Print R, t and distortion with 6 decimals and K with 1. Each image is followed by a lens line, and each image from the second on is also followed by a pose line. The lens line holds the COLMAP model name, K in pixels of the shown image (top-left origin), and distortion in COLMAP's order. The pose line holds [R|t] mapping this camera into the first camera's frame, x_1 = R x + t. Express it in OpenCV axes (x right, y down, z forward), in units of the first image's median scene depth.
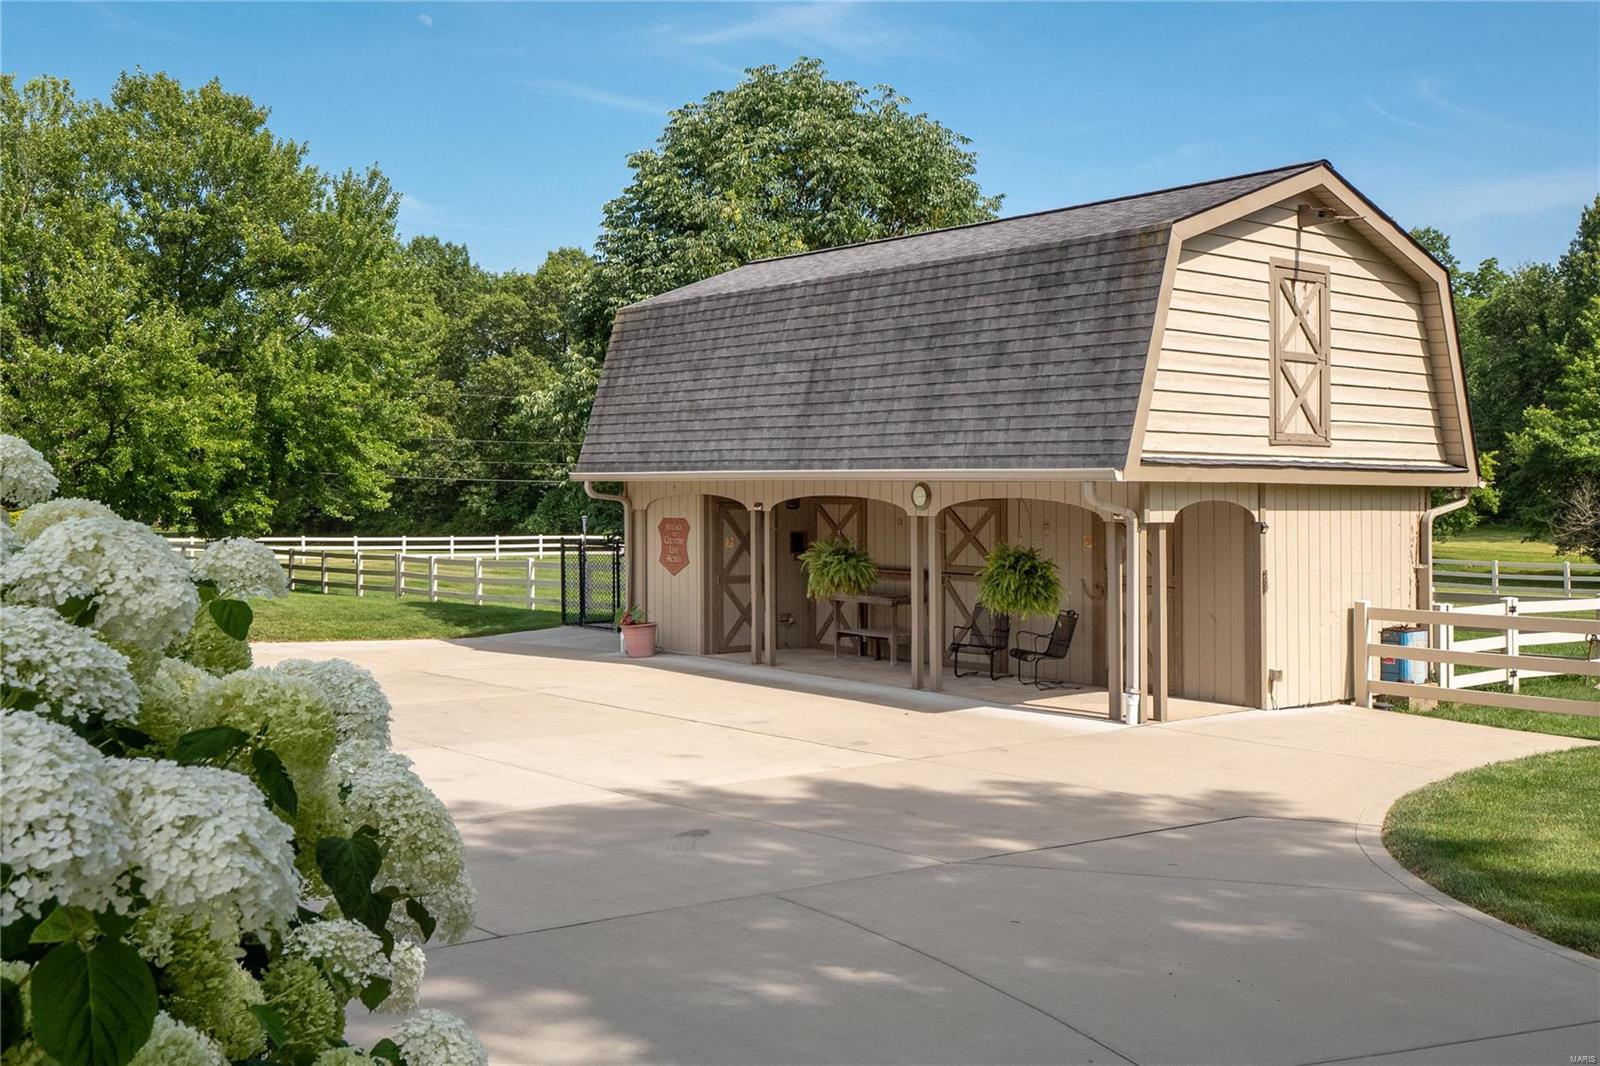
lens RADIAL K [[1573.5, 0, 792.2], [0, 1573.5, 527.0], [0, 0, 1]] dist [0.047405, 0.000000]
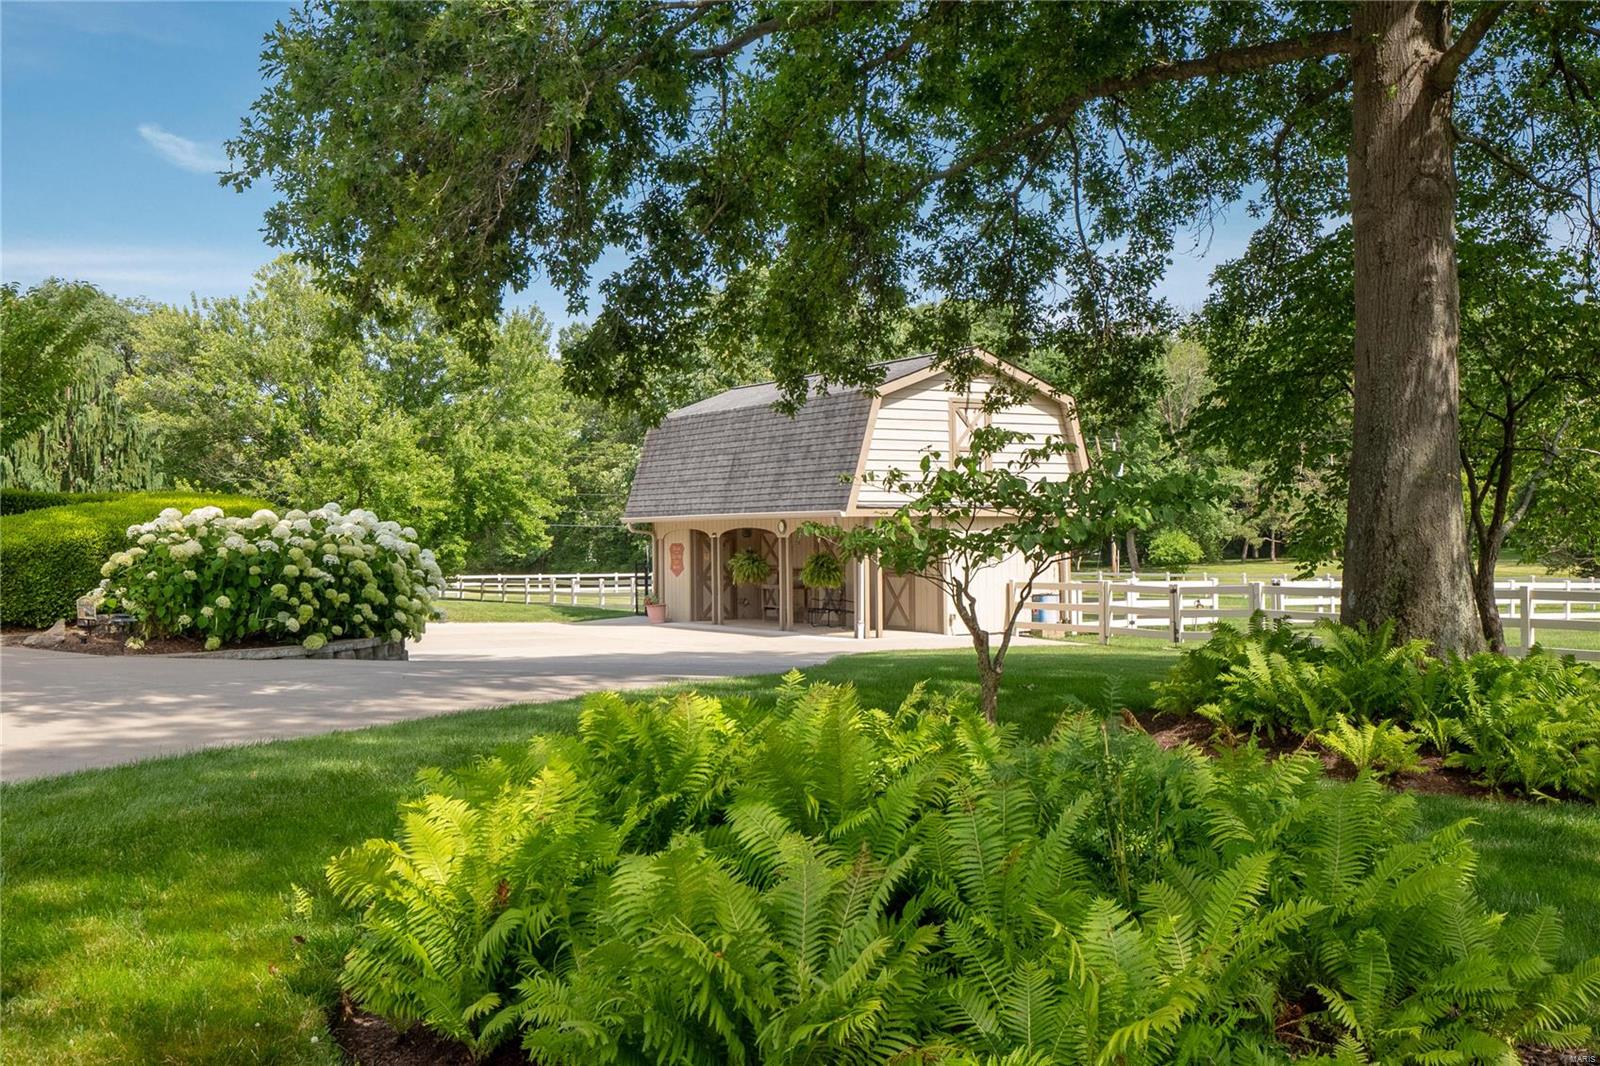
lens RADIAL K [[1573.5, 0, 765.2], [0, 1573.5, 528.5], [0, 0, 1]] dist [0.047405, 0.000000]
pose [[0.989330, -0.018432, -0.144521, 0.161673], [0.014434, 0.999485, -0.028664, 0.017448], [0.144975, 0.026272, 0.989087, -0.413215]]
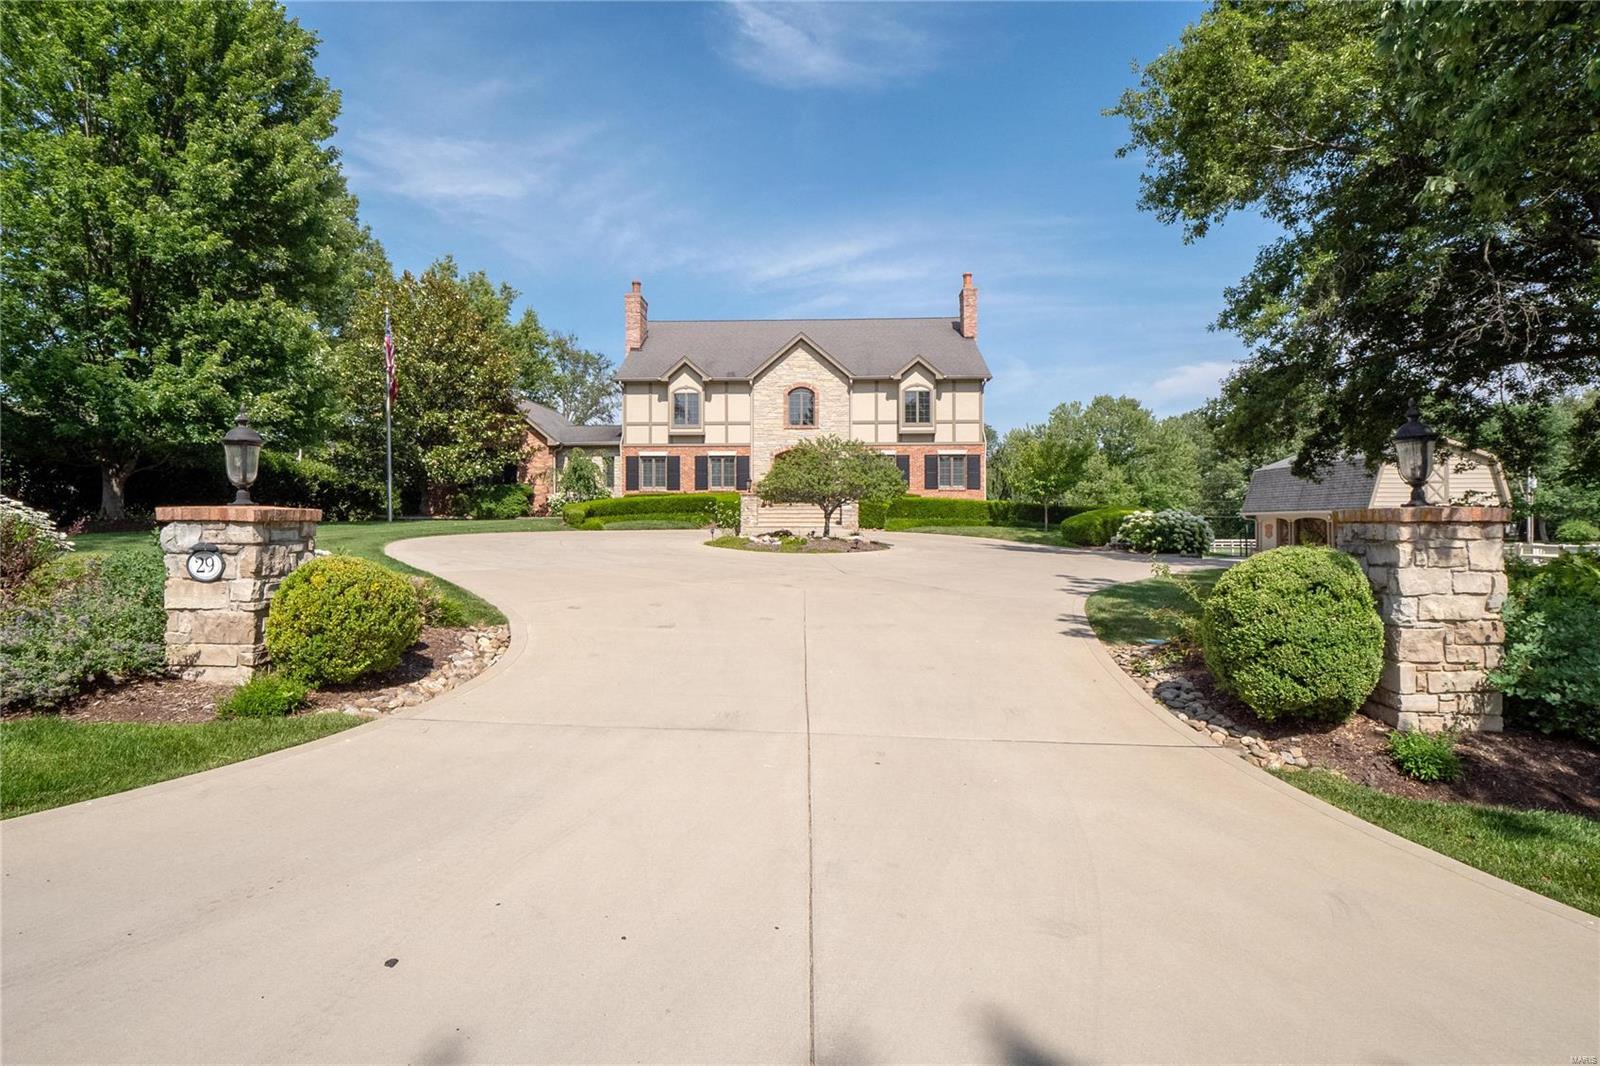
lens RADIAL K [[746.2, 0, 794.3], [0, 746.2, 517.7], [0, 0, 1]] dist [-0.017368, 0.001587]
pose [[0.755189, -0.014355, -0.655349, 0.146132], [-0.007301, 0.999514, -0.030306, 0.025730], [0.655466, 0.027671, 0.754718, -0.707264]]
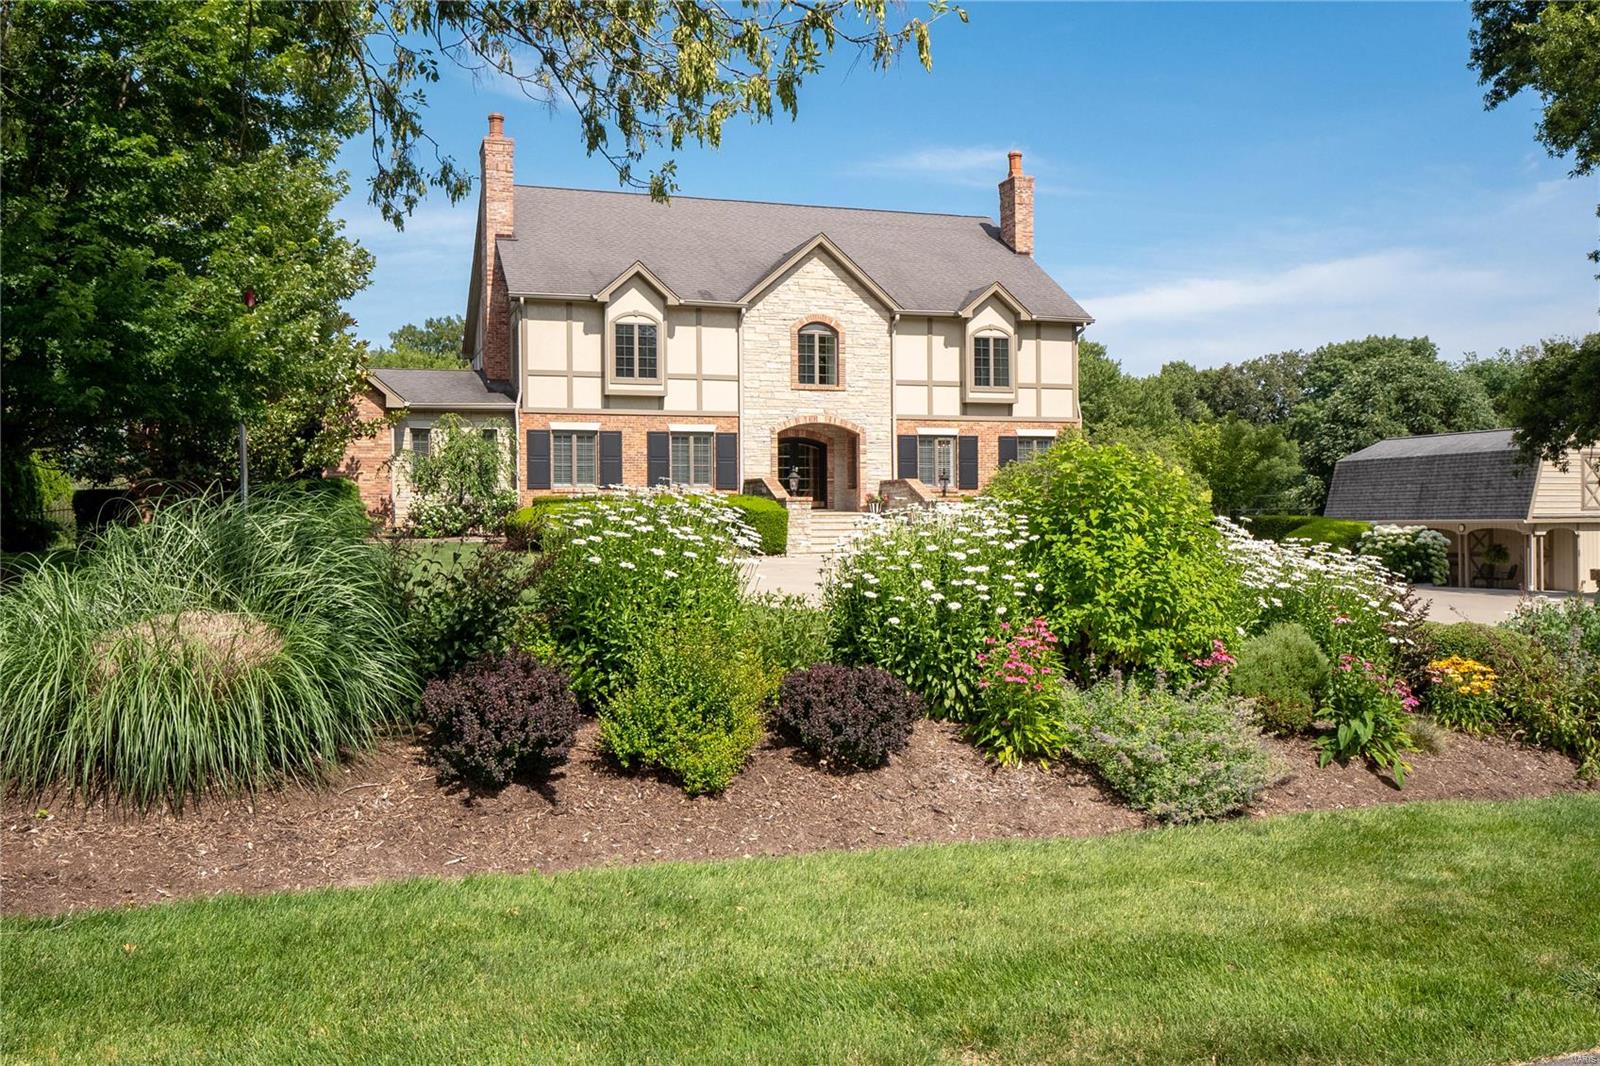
lens RADIAL K [[1267.4, 0, 832.0], [0, 1267.4, 548.1], [0, 0, 1]] dist [-0.010749, -0.004218]
pose [[0.925965, -0.018951, -0.377134, -0.063139], [0.011688, 0.999700, -0.021539, 0.027723], [0.377429, 0.015537, 0.925908, -0.873986]]
